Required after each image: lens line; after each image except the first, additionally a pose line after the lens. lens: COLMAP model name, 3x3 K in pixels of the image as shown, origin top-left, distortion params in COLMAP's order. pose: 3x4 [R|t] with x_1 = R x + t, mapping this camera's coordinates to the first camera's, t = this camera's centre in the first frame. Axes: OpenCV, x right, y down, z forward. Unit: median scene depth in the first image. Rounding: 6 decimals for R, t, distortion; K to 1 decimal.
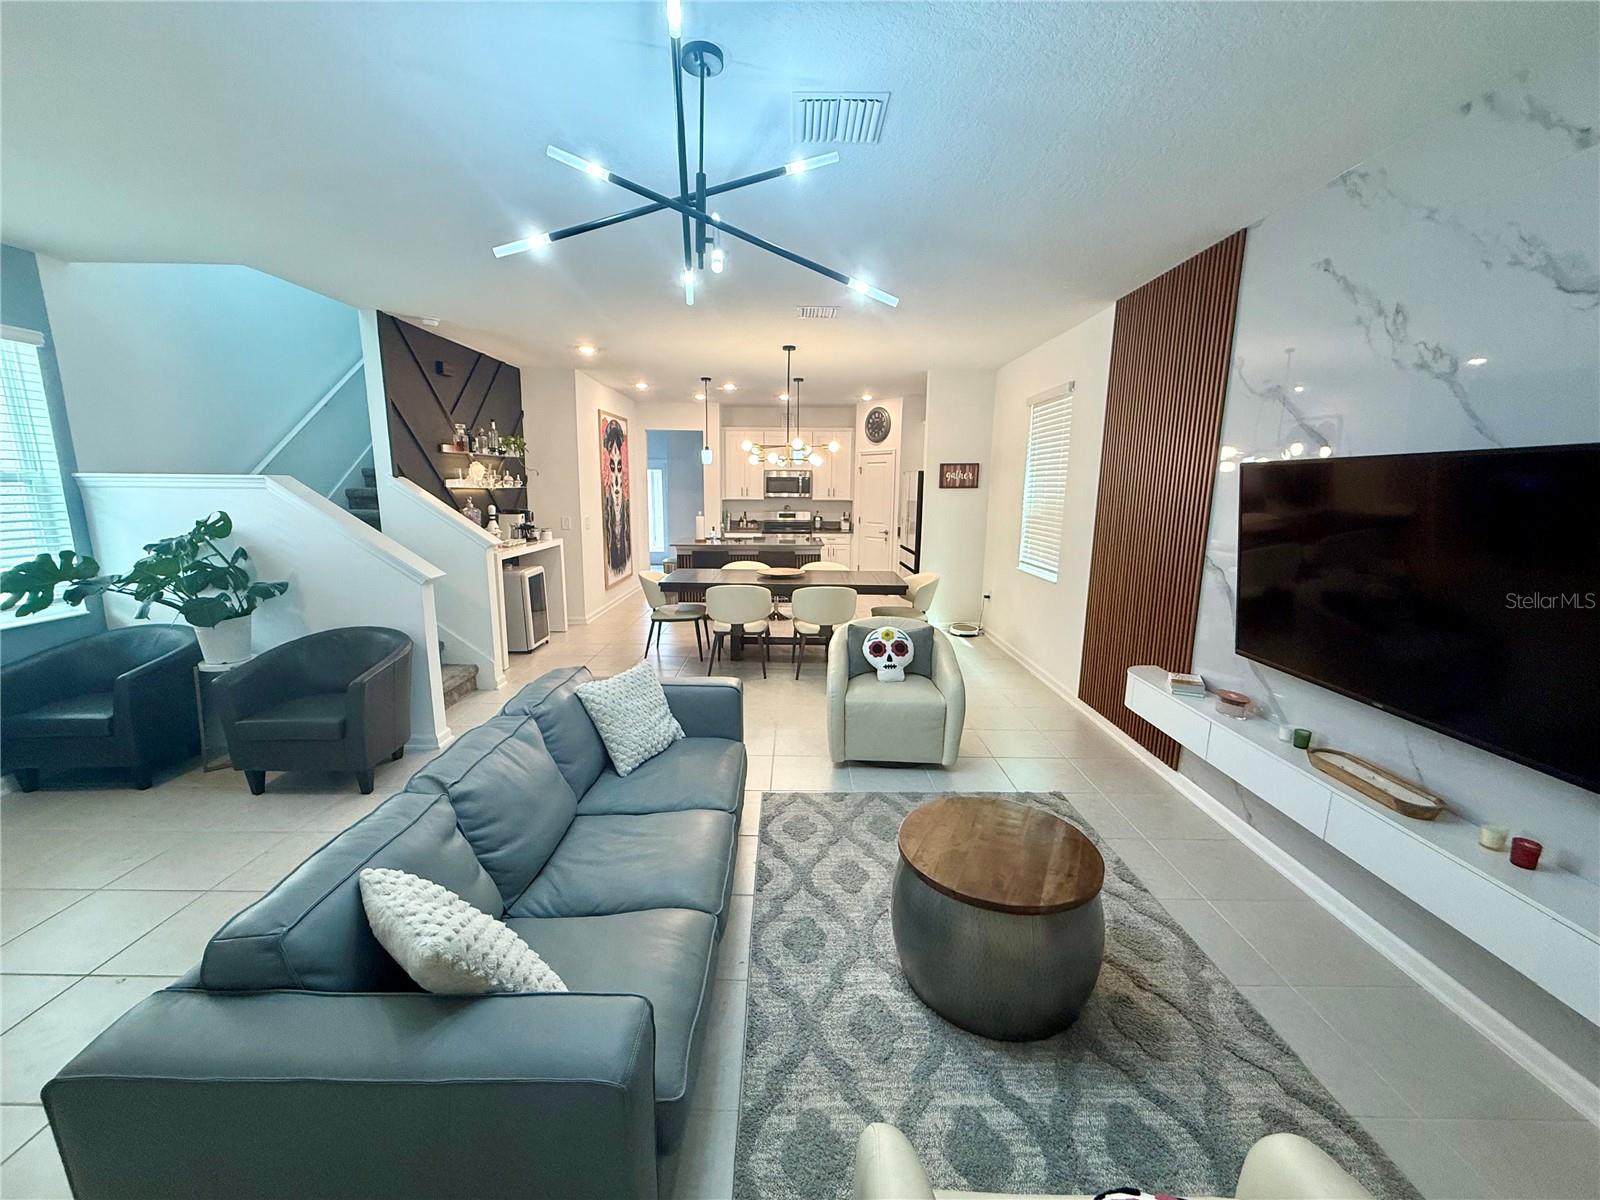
lens RADIAL K [[635.4, 0, 795.4], [0, 635.4, 604.1], [0, 0, 1]] dist [-0.002157, 0.000552]
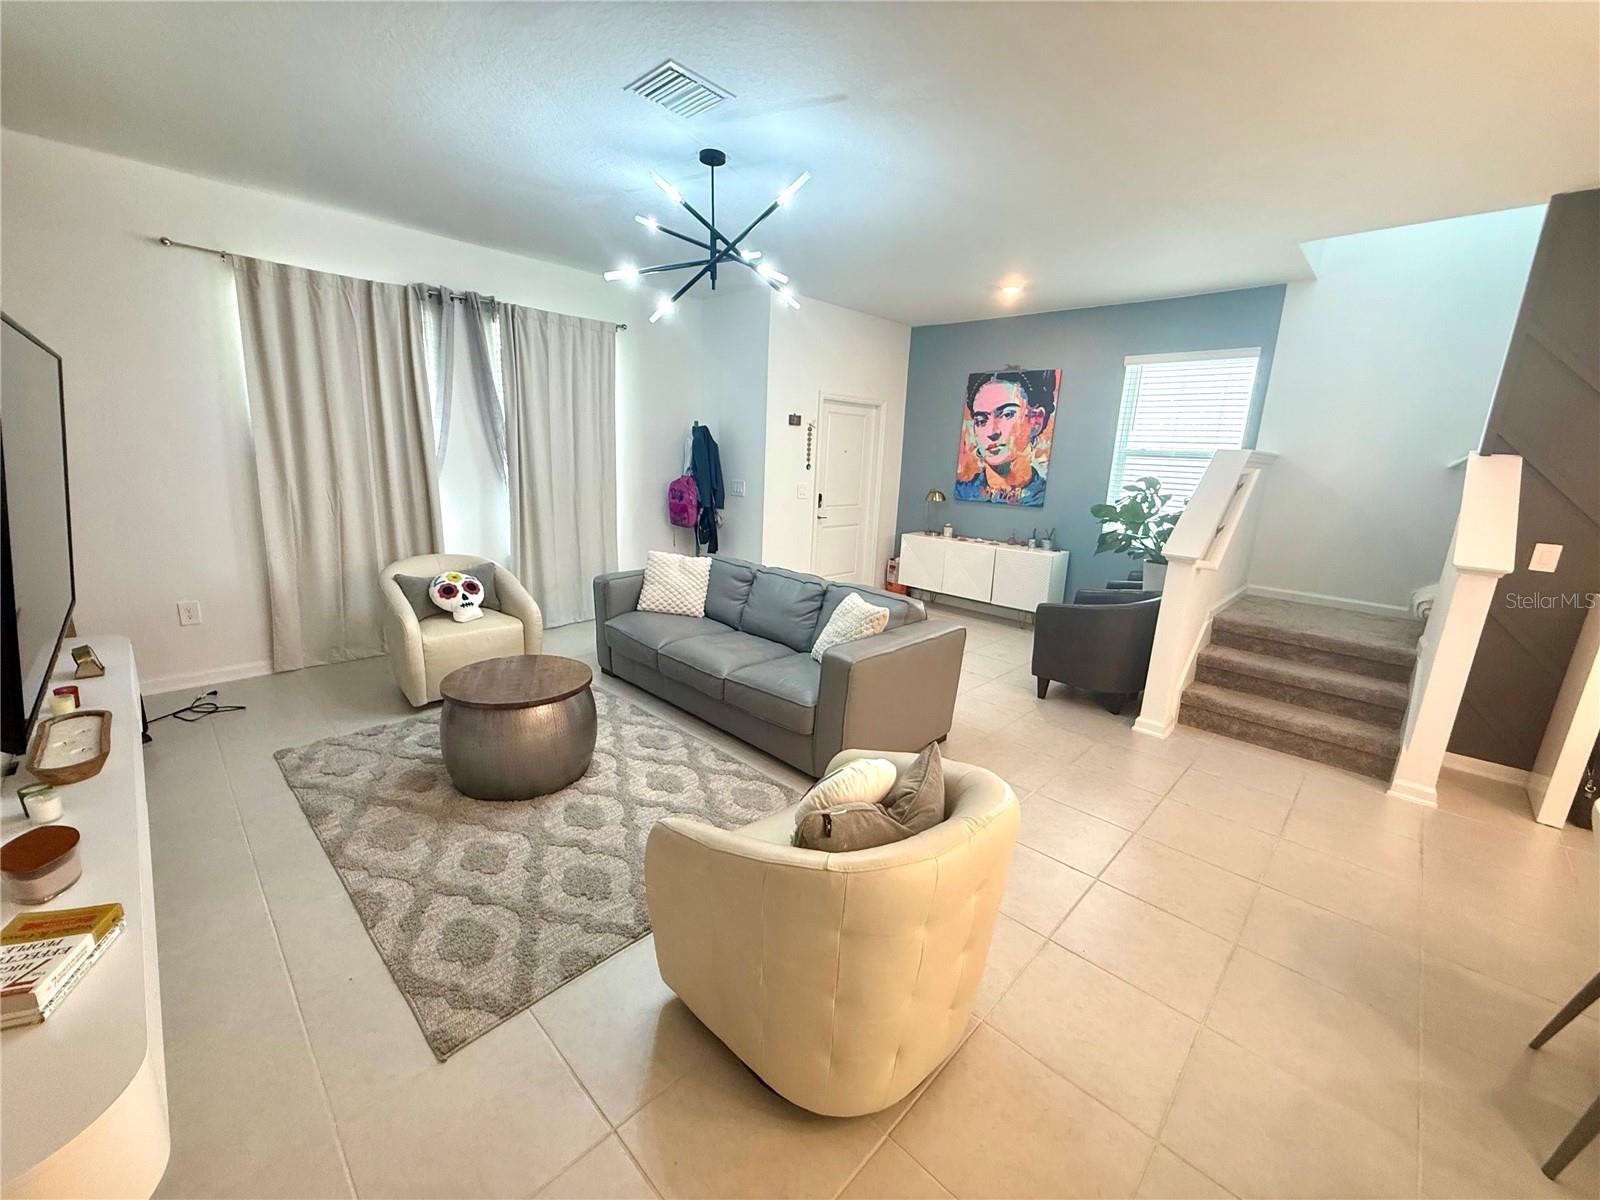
lens RADIAL K [[635.4, 0, 791.1], [0, 635.4, 602.5], [0, 0, 1]] dist [-0.002157, 0.000552]
pose [[-0.698034, 0.130710, -0.704033, 0.319457], [-0.178203, 0.920555, 0.347594, -0.135078], [0.693536, 0.368094, -0.619286, 0.822475]]
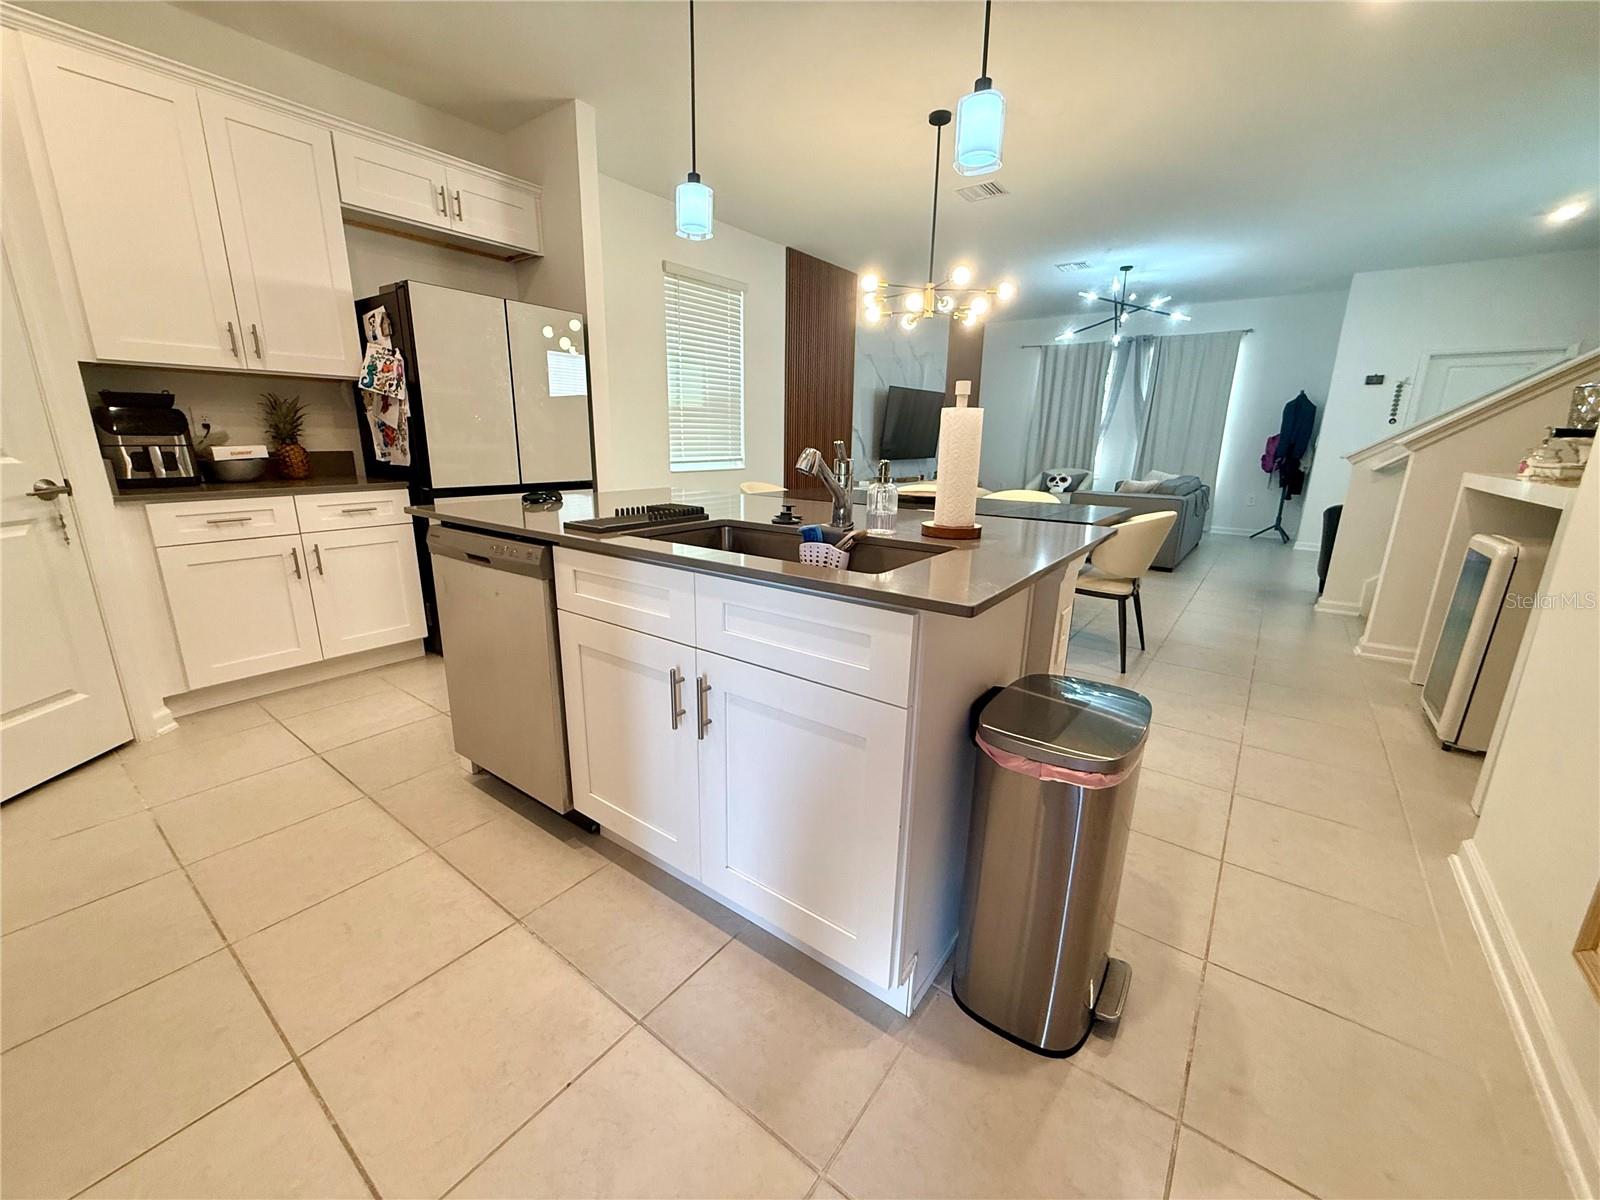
lens RADIAL K [[635.4, 0, 792.9], [0, 635.4, 600.0], [0, 0, 1]] dist [-0.002157, 0.000552]
pose [[-0.797323, -0.168816, 0.579463, -0.329568], [0.091514, 0.915171, 0.392538, -0.236695], [-0.596575, 0.366009, -0.714238, 1.705871]]
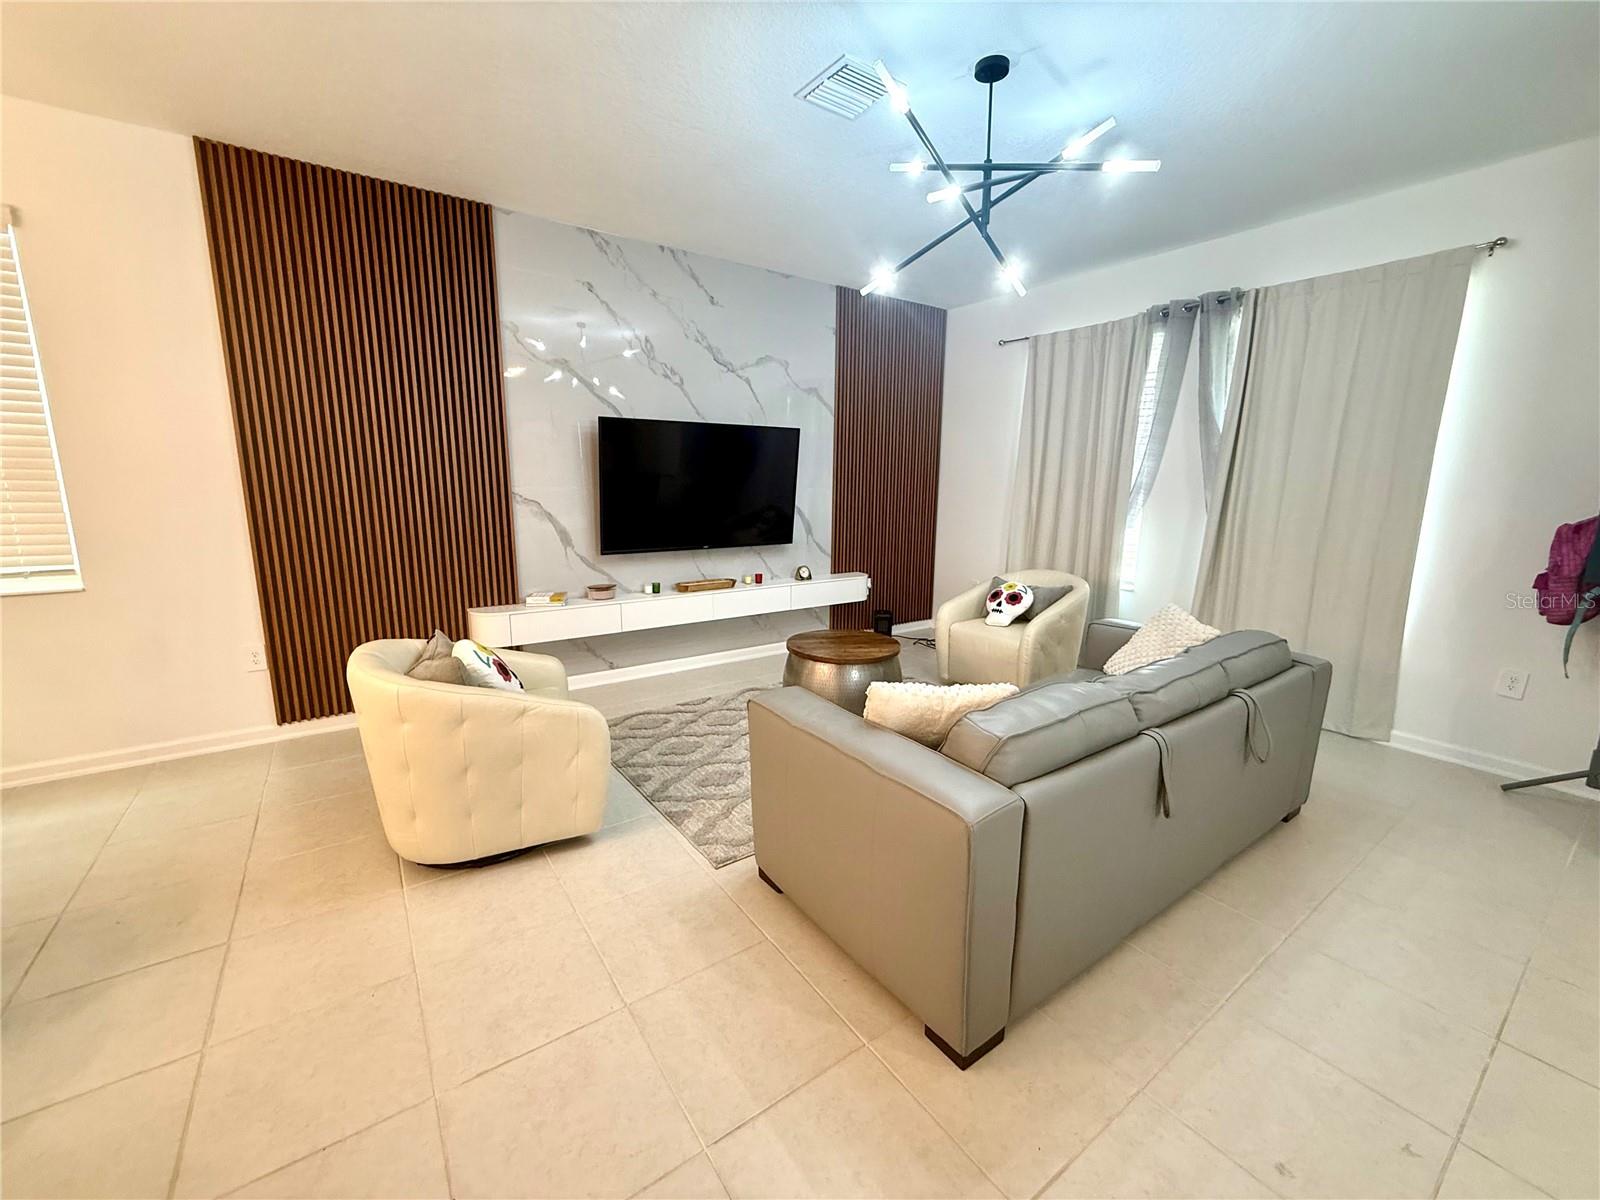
lens RADIAL K [[635.4, 0, 795.4], [0, 635.4, 599.1], [0, 0, 1]] dist [-0.002157, 0.000552]
pose [[-0.573738, -0.166829, 0.801869, -0.357448], [0.136158, 0.945985, 0.294233, -0.095326], [-0.807642, 0.277993, -0.520032, 0.728836]]
